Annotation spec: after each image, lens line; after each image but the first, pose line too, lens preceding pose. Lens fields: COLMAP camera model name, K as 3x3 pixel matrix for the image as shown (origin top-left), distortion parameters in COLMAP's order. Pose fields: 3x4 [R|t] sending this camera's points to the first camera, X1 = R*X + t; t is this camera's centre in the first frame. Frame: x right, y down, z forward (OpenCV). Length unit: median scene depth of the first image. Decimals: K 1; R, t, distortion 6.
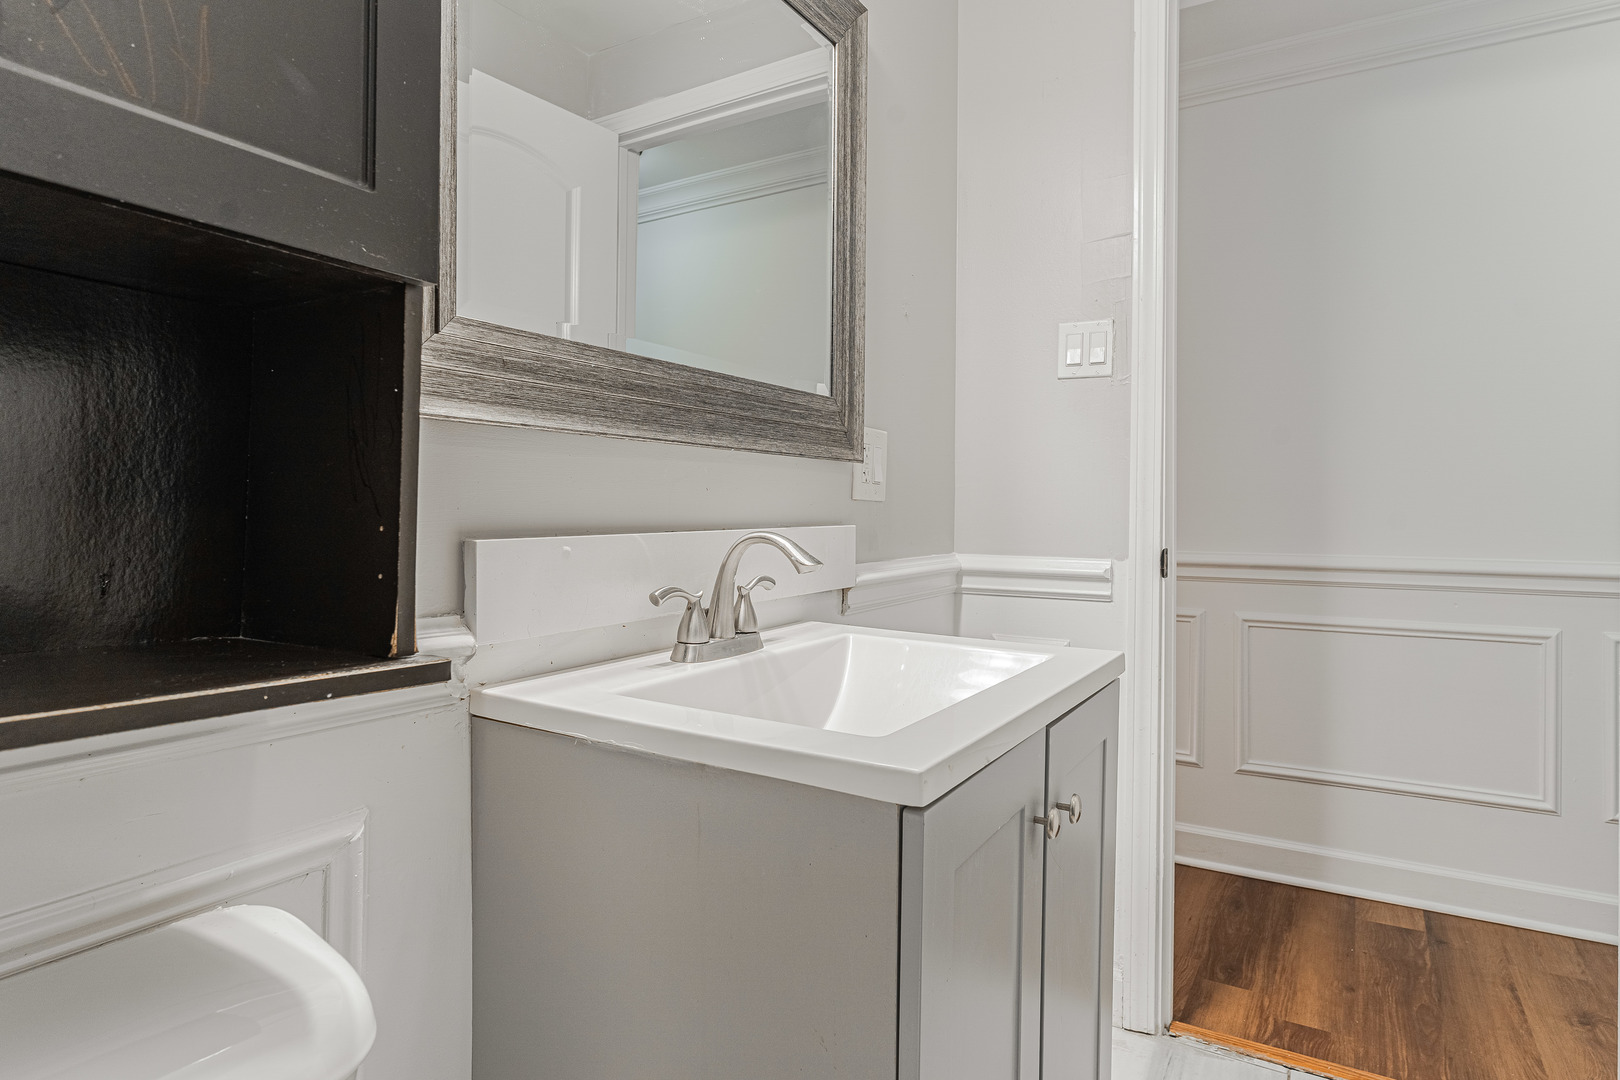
lens RADIAL K [[889.0, 0, 809.7], [0, 889.0, 530.8], [0, 0, 1]] dist [-0.000463, -0.000436]
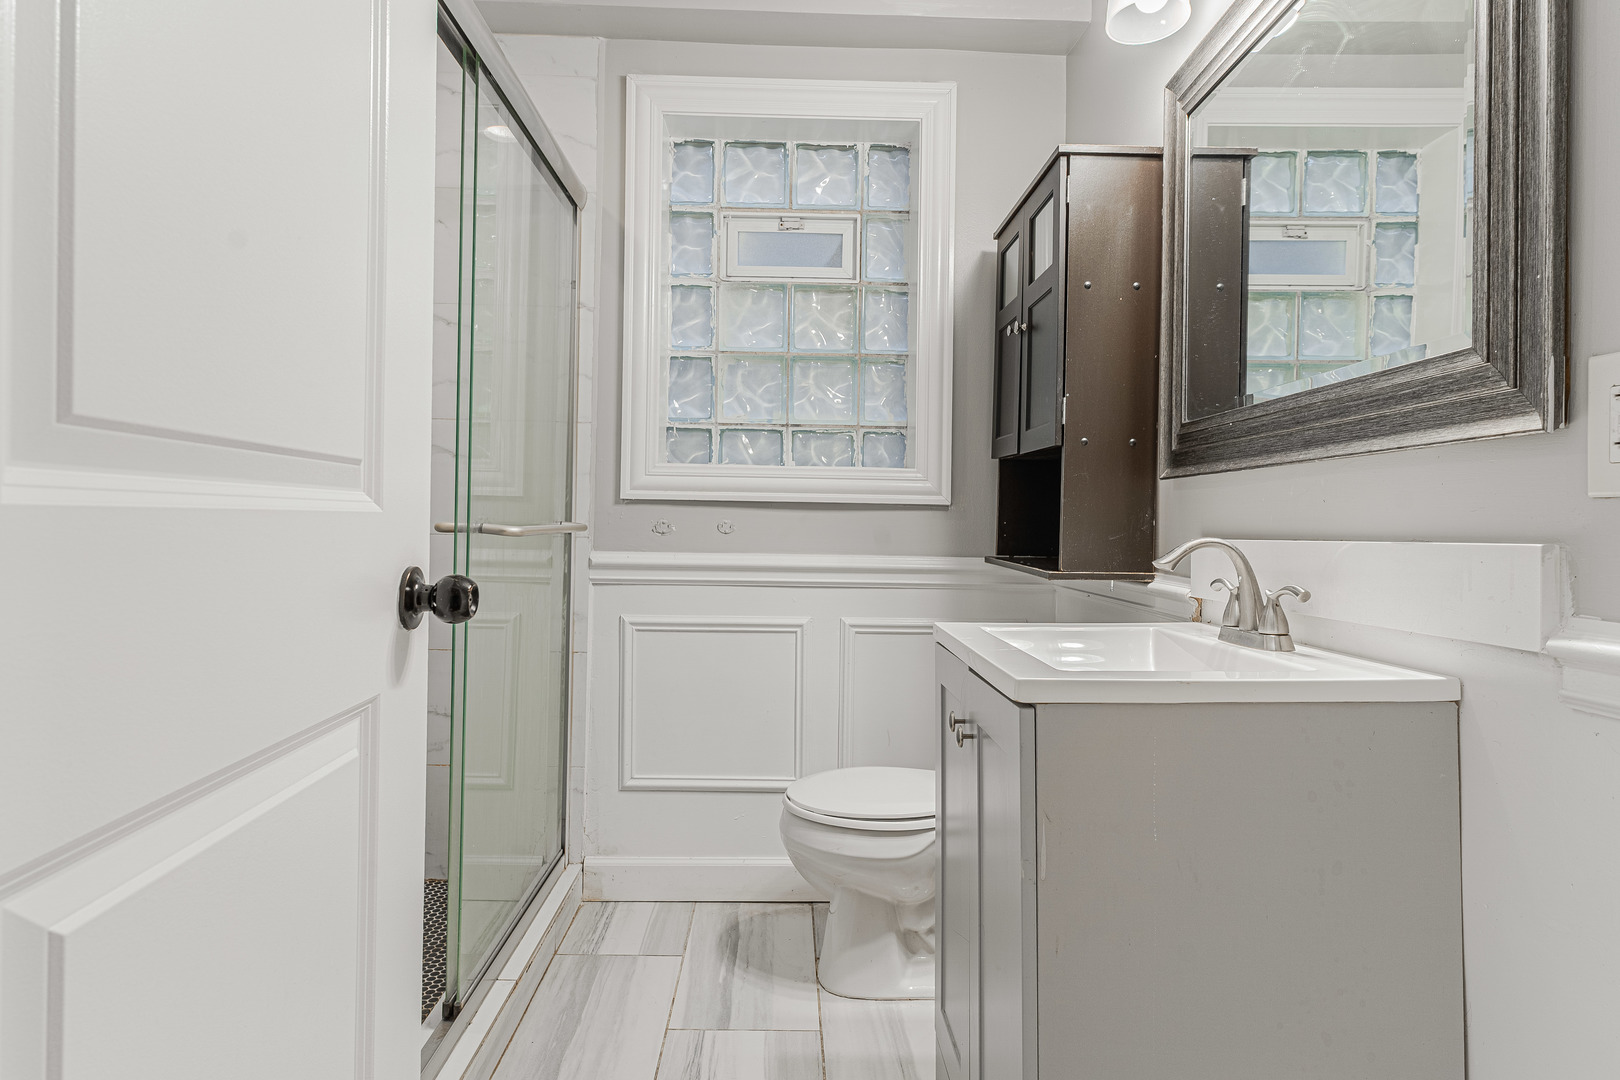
lens RADIAL K [[889.0, 0, 807.5], [0, 889.0, 528.0], [0, 0, 1]] dist [-0.000463, -0.000436]
pose [[-0.838730, 0.002153, -0.544543, 0.952312], [-0.011005, 0.999721, 0.020903, -0.031268], [0.544436, 0.023524, -0.838472, 1.555483]]
